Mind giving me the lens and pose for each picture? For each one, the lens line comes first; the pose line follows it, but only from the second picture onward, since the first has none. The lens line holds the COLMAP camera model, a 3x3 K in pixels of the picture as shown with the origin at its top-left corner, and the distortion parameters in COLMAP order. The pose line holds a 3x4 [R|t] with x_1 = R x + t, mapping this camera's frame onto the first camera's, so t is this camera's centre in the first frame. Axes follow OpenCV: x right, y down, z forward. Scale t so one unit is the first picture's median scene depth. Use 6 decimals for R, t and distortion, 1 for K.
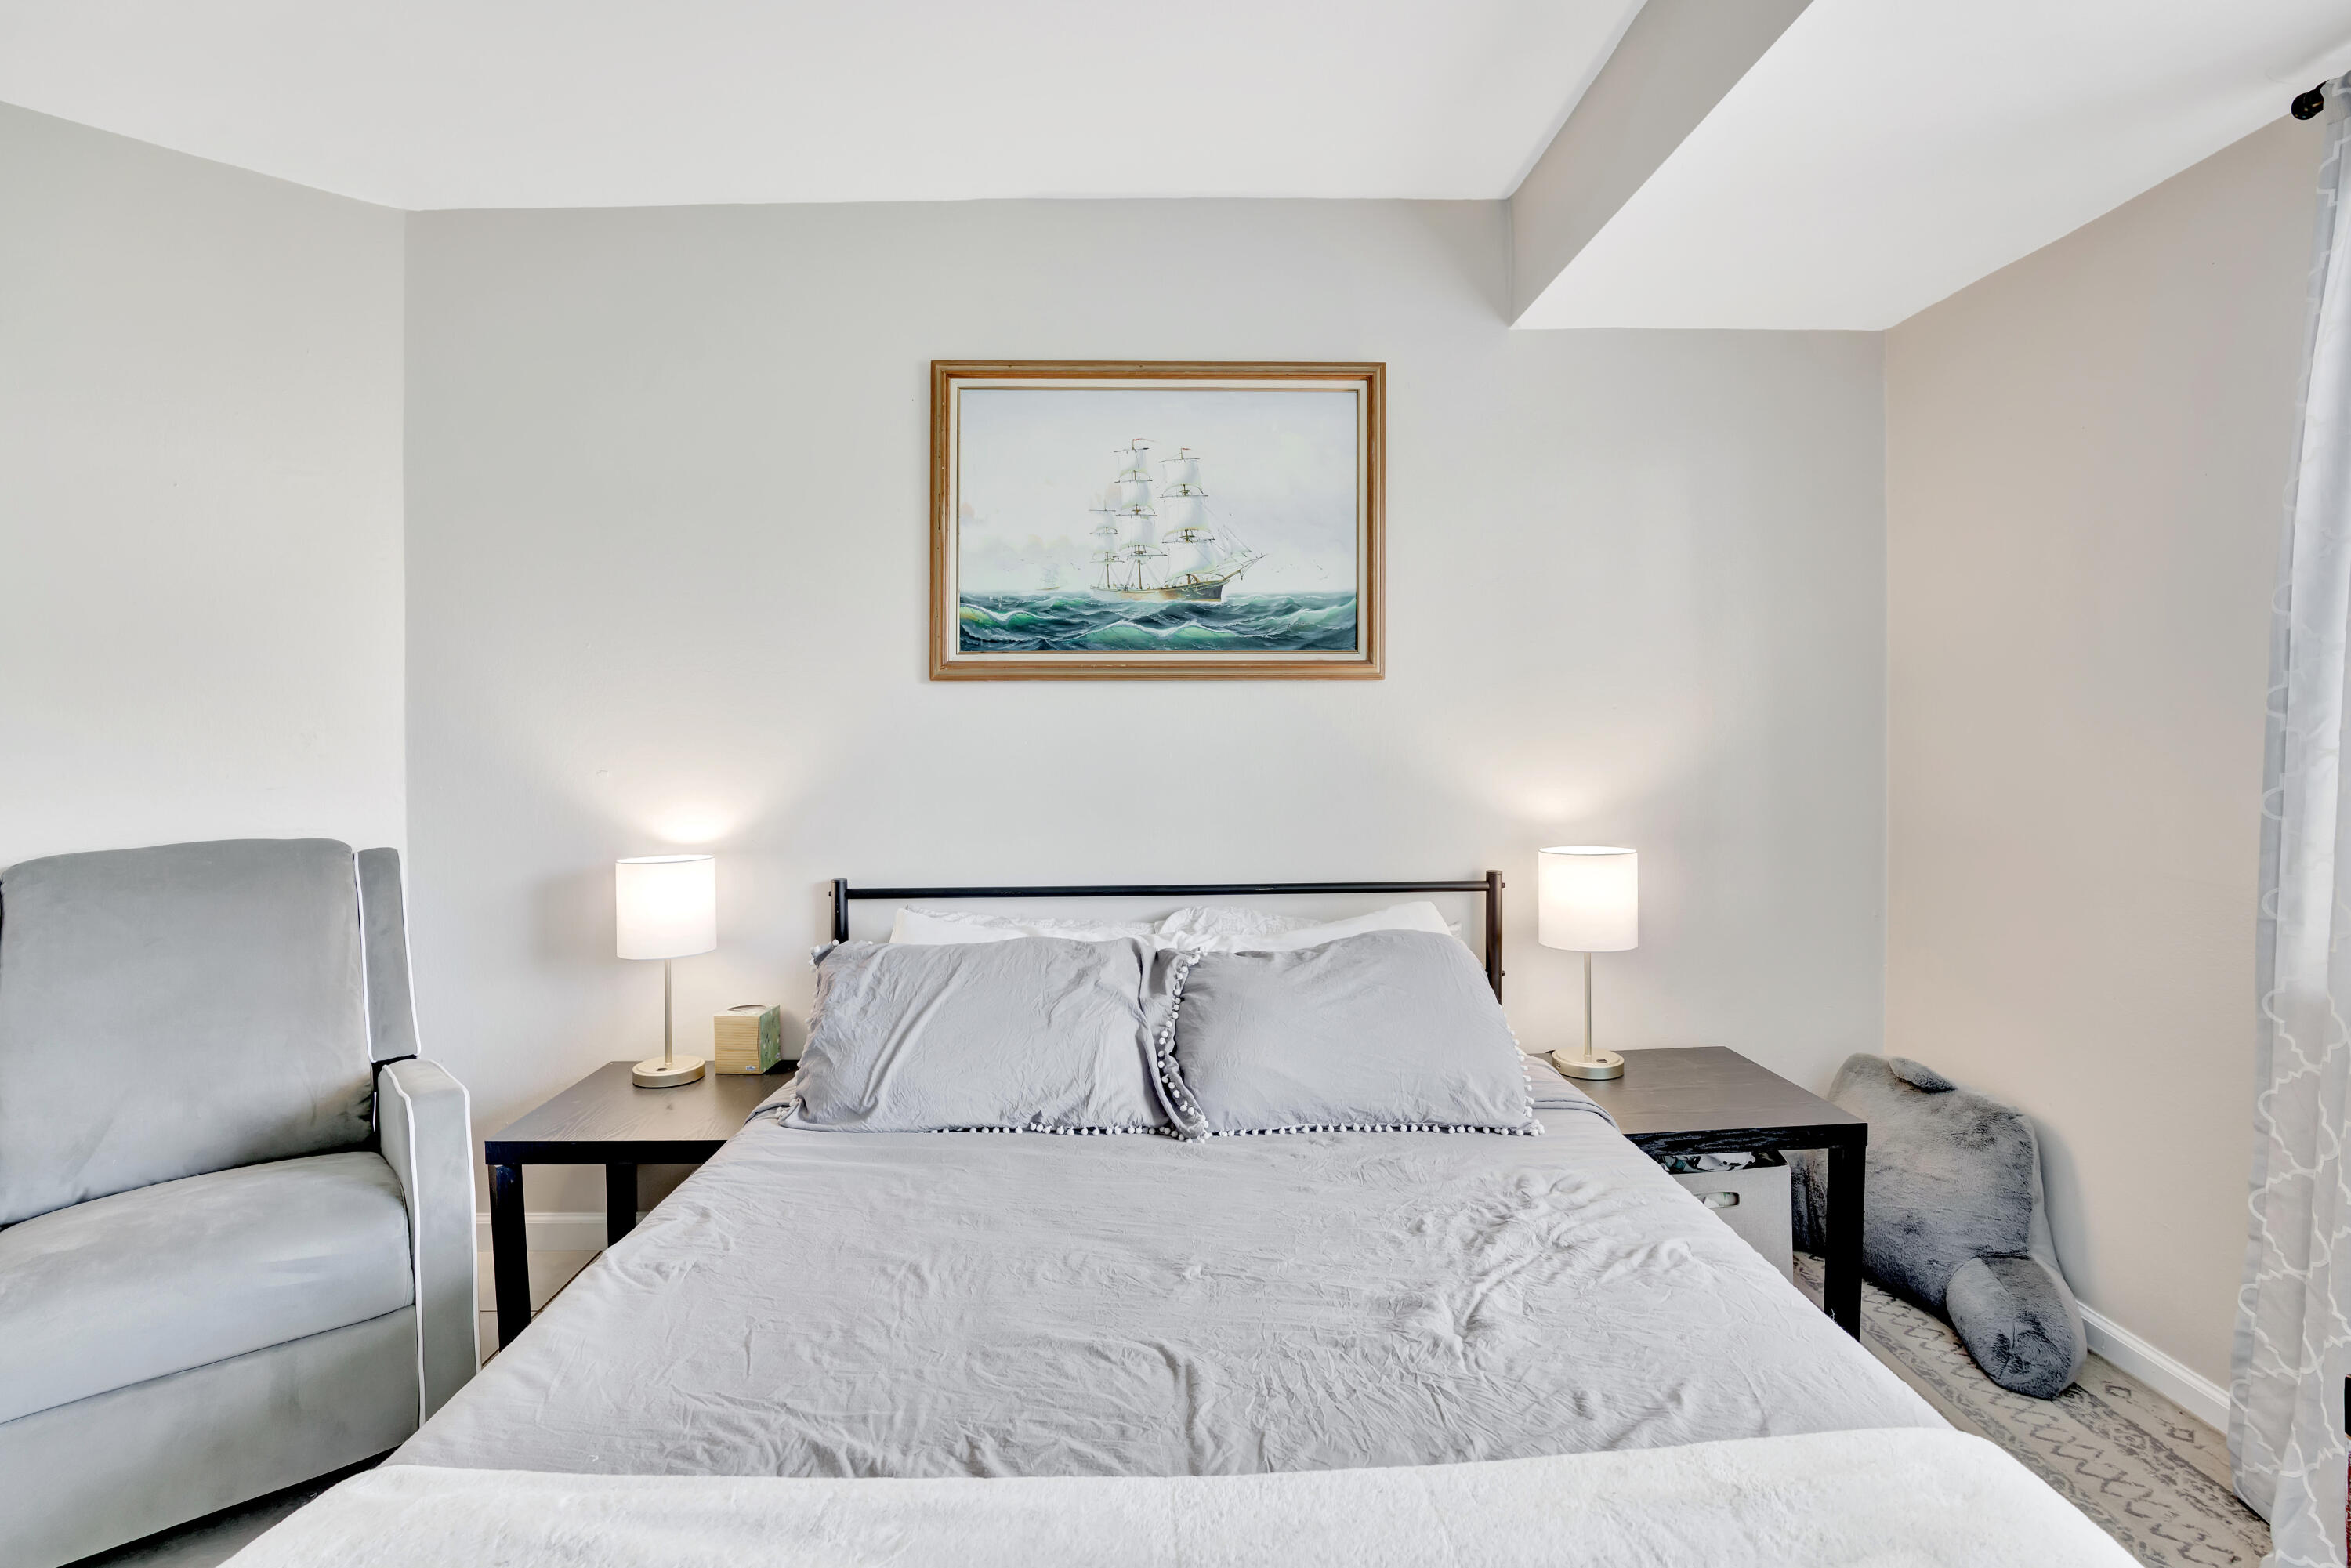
lens RADIAL K [[1122.4, 0, 1184.8], [0, 1122.4, 727.7], [0, 0, 1]] dist [-0.063805, 0.025289]
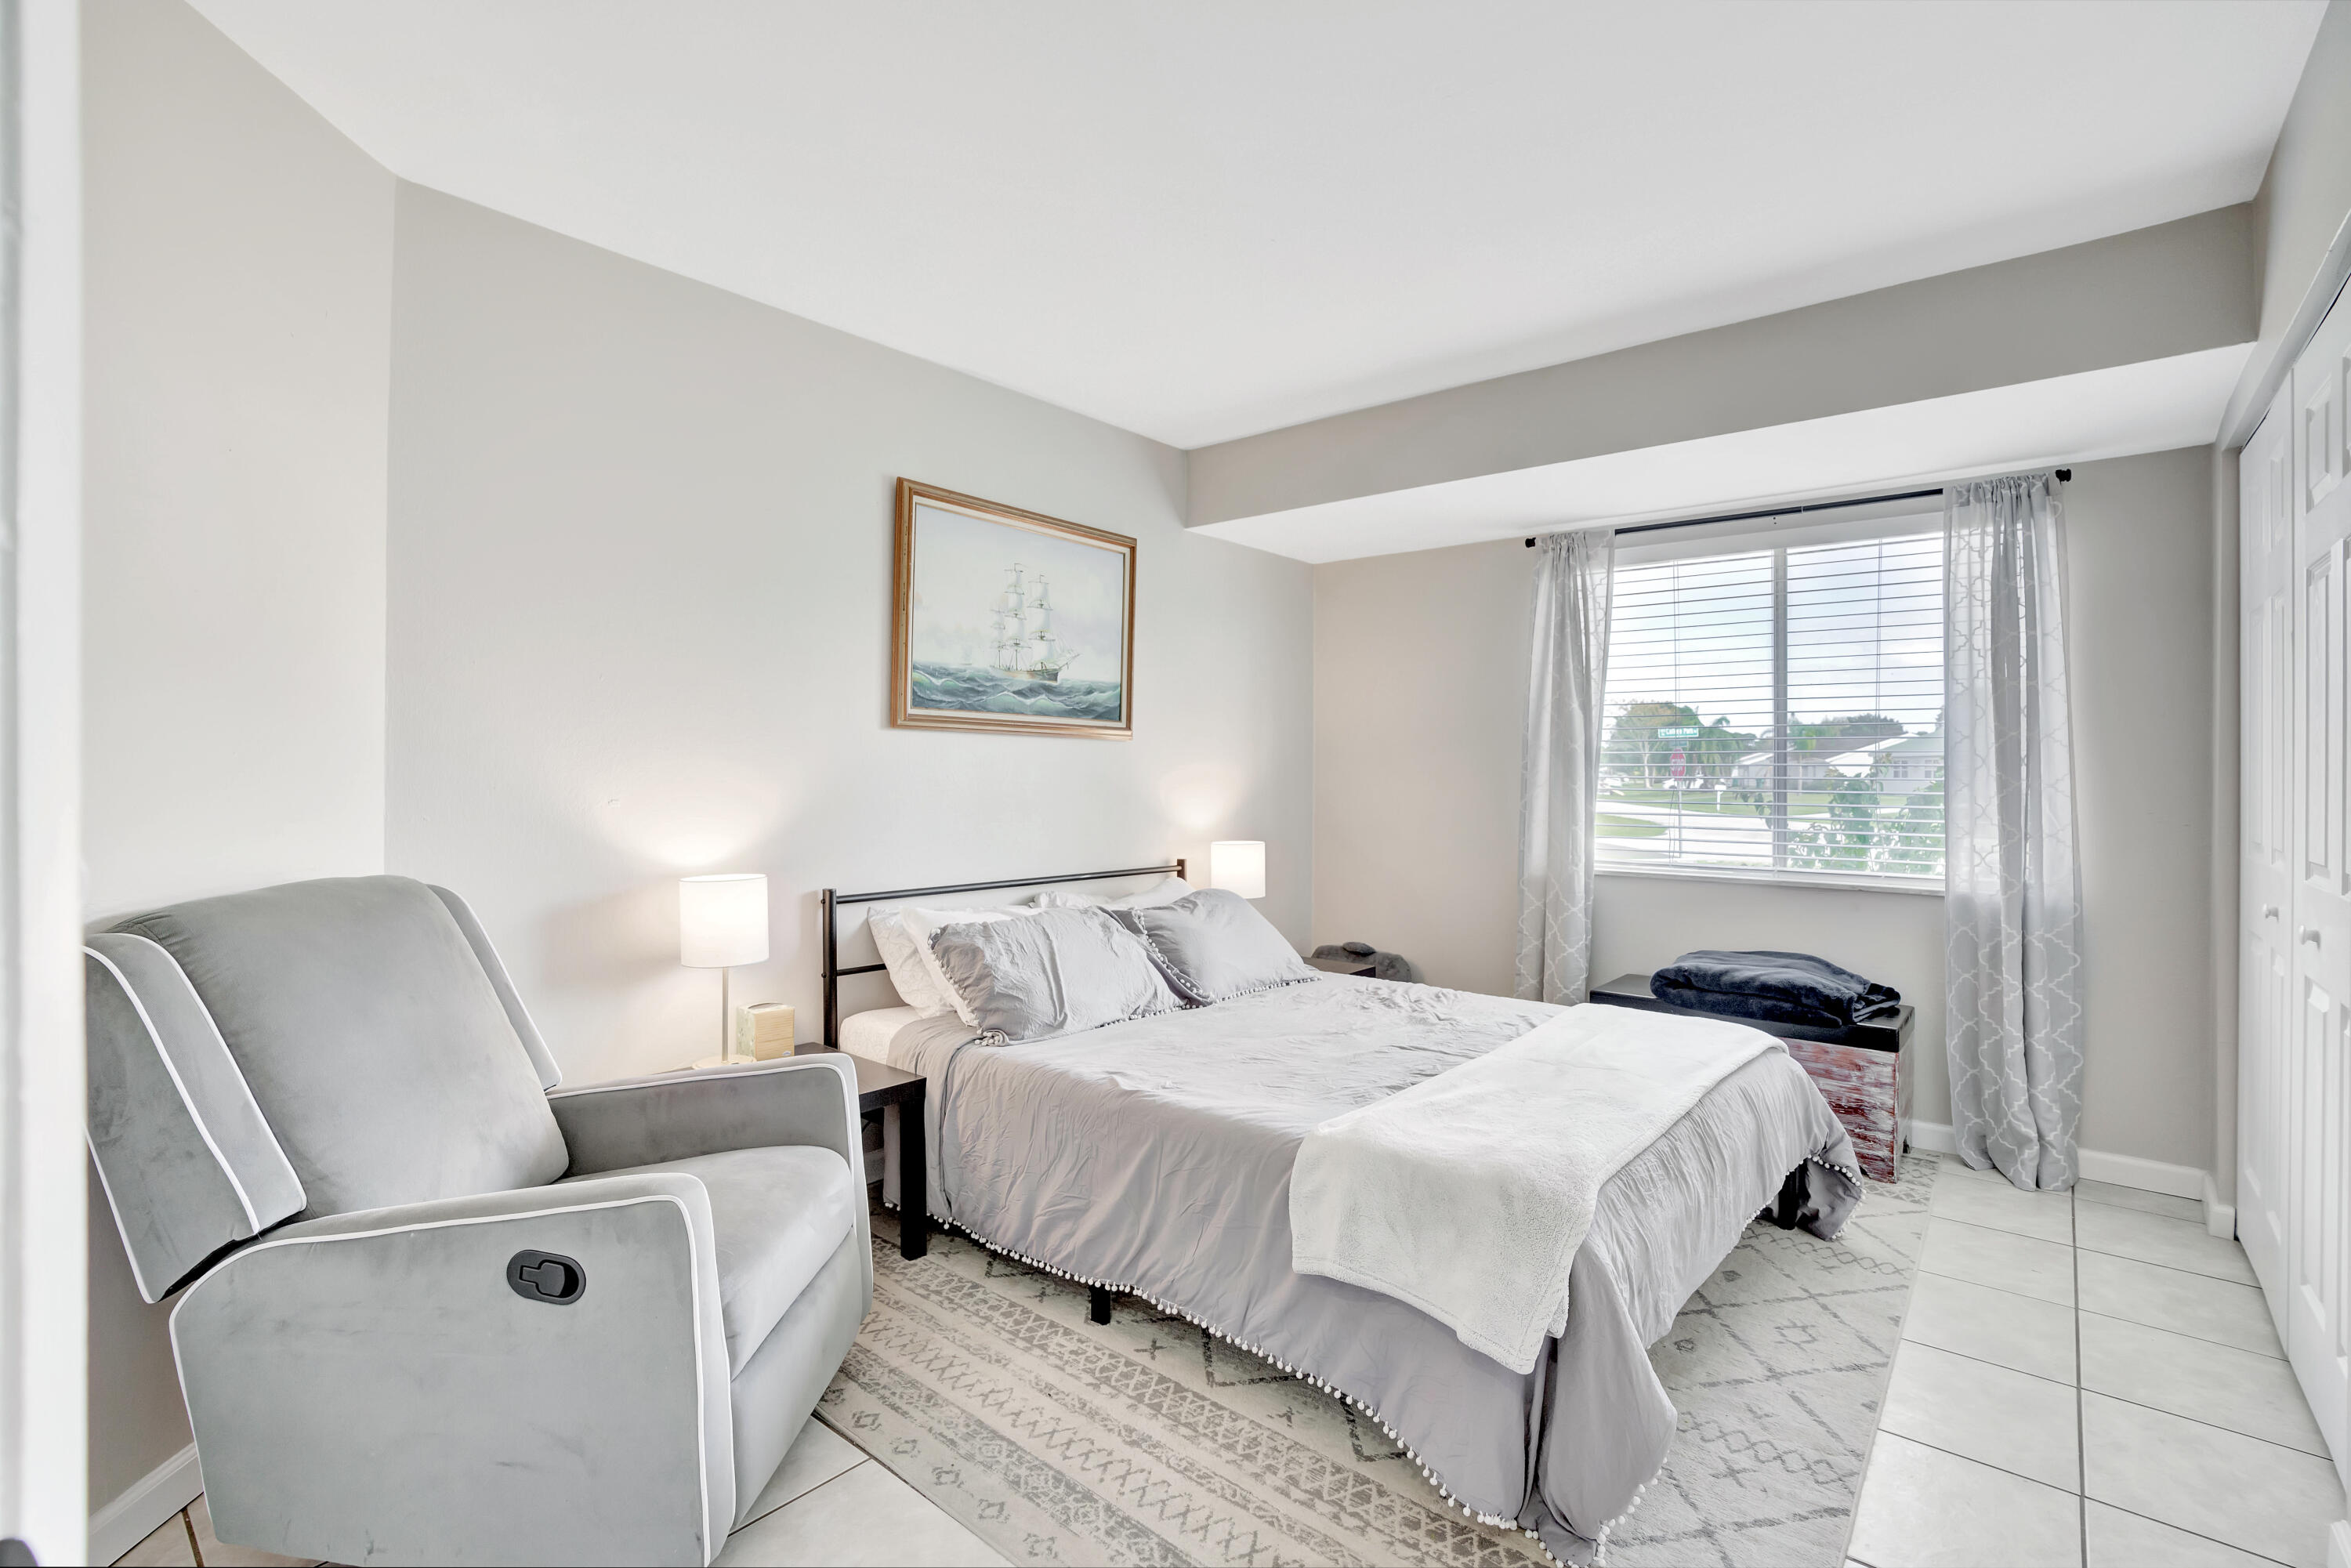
lens RADIAL K [[1068.8, 0, 1177.8], [0, 1068.8, 782.8], [0, 0, 1]] dist [-0.074372, 0.028835]
pose [[0.666657, 0.007949, 0.745322, -0.905739], [-0.010590, 0.999943, -0.001192, 0.017859], [-0.745289, -0.007099, 0.666703, -0.048339]]
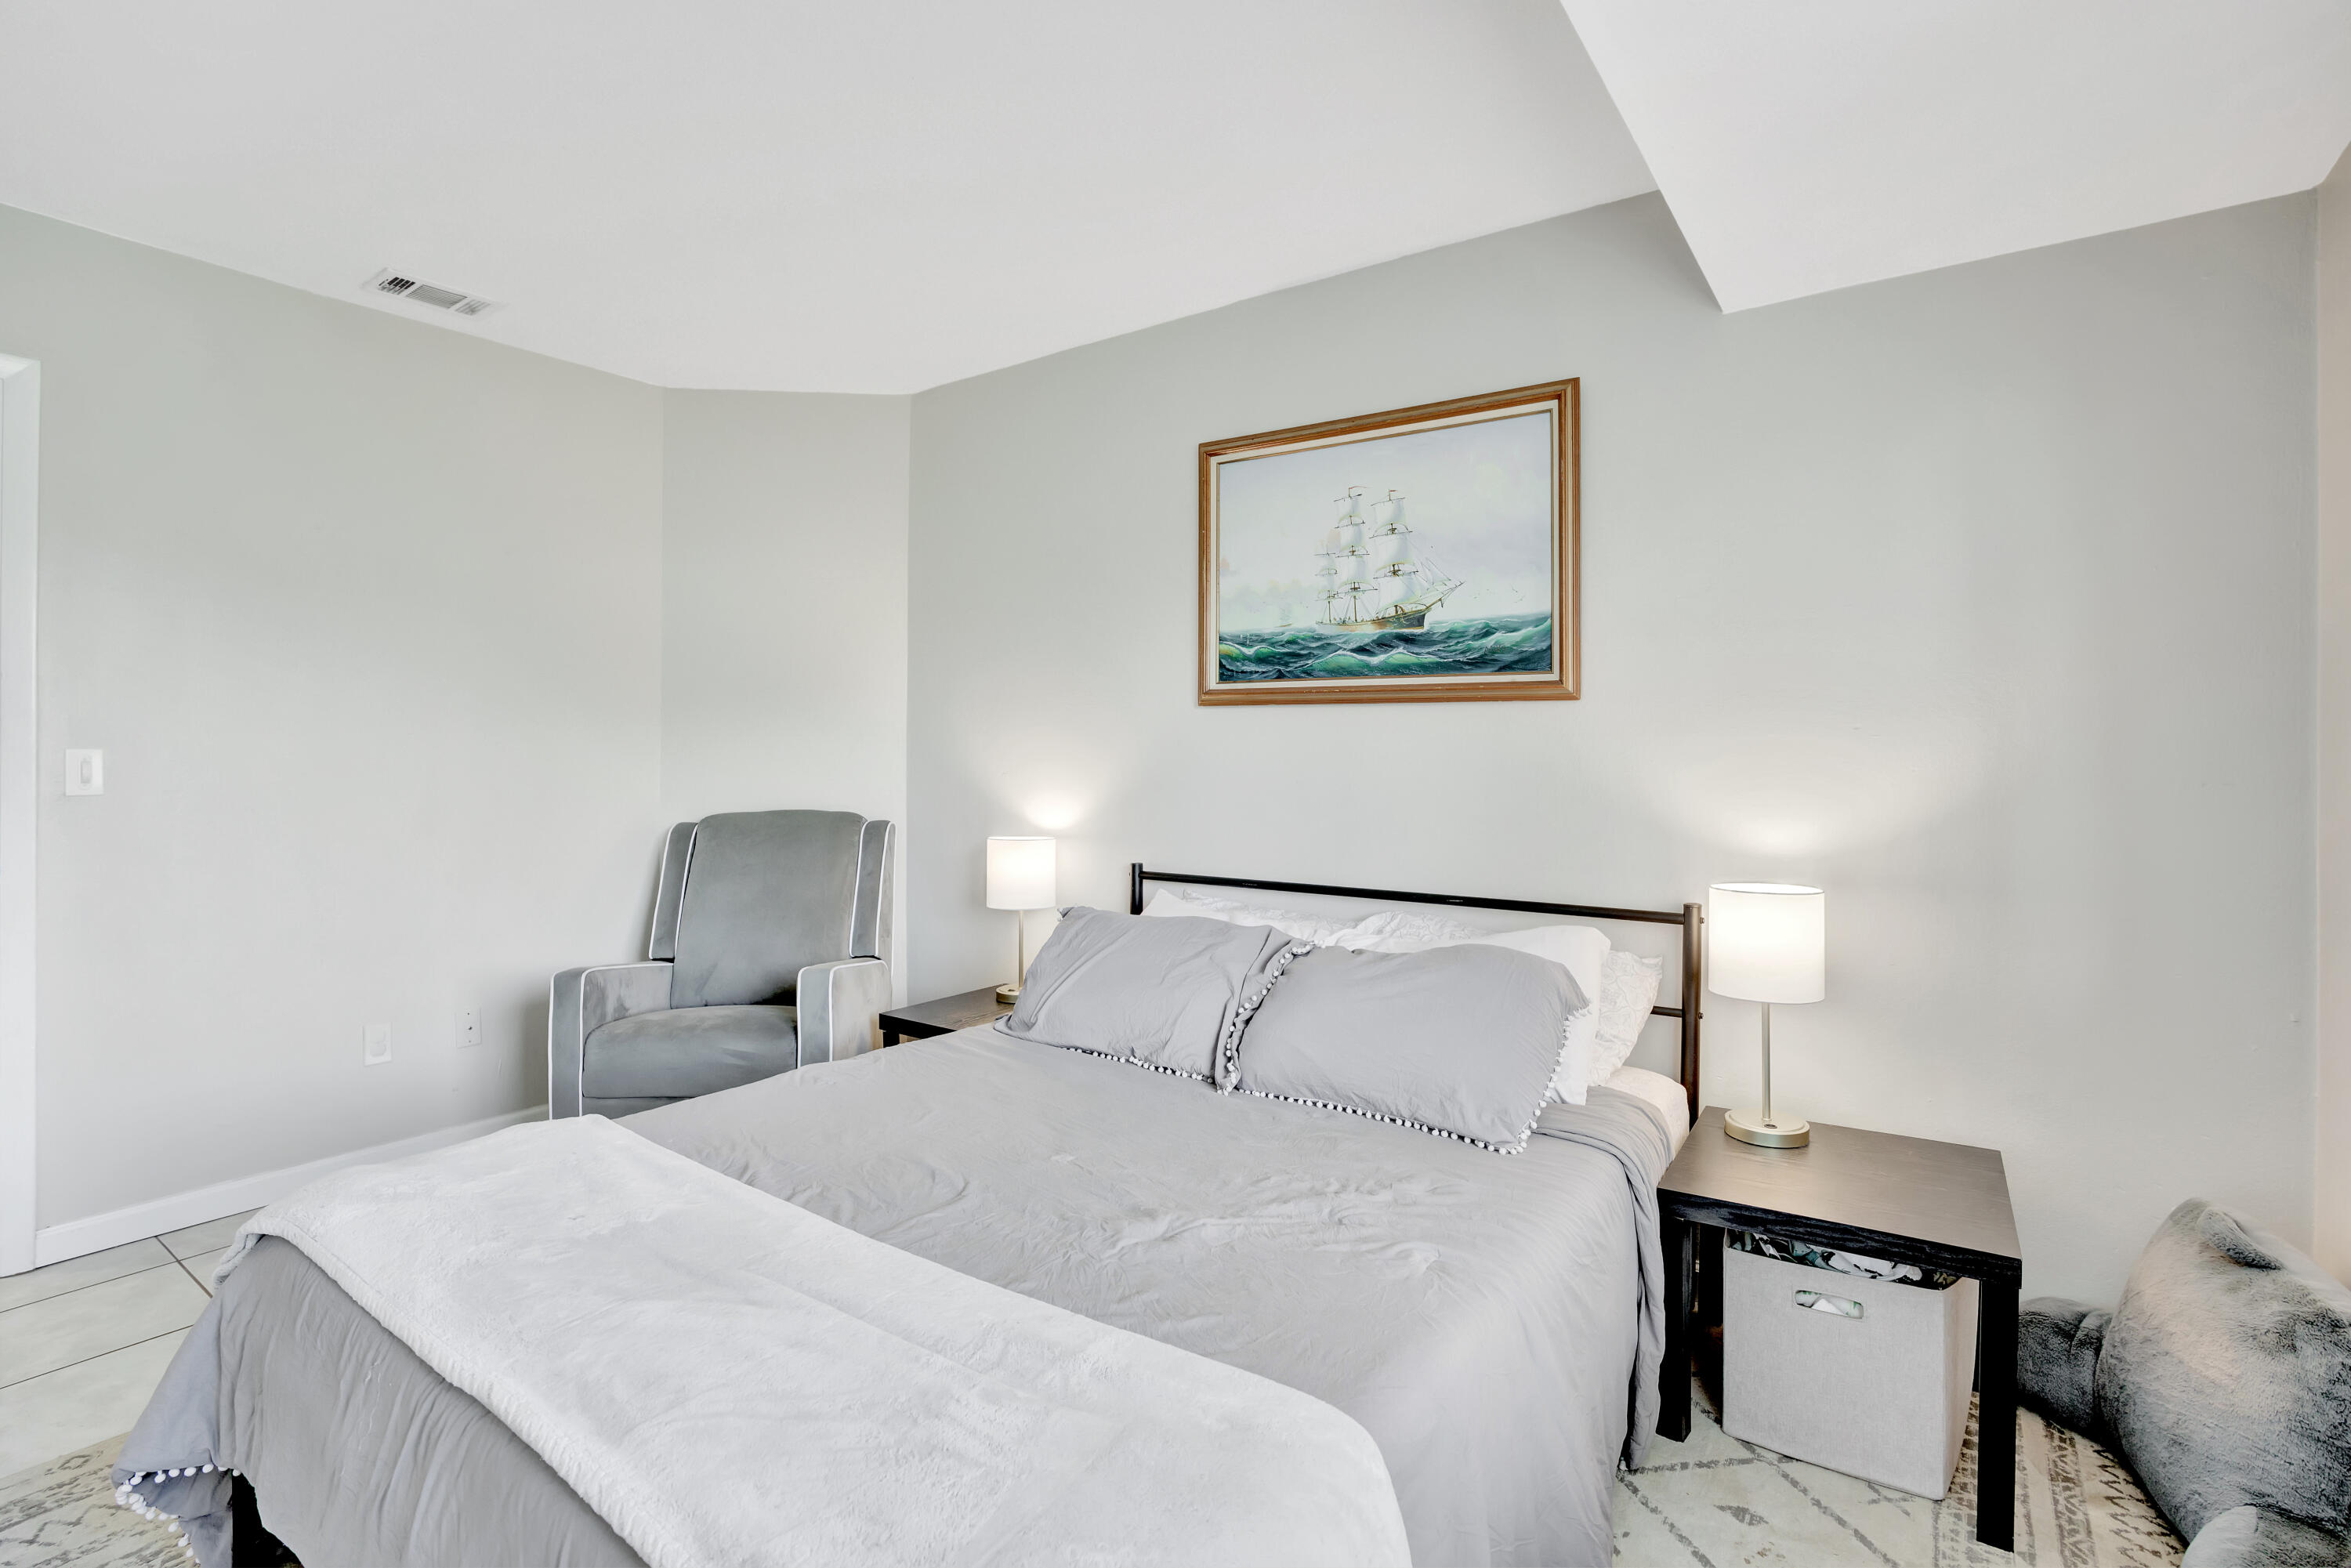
lens RADIAL K [[1122.4, 0, 1184.8], [0, 1122.4, 727.7], [0, 0, 1]] dist [-0.063805, 0.025289]
pose [[0.798561, 0.000298, -0.601914, 0.495525], [-0.007756, 0.999922, -0.009795, -0.005926], [0.601864, 0.012490, 0.798501, 0.010173]]
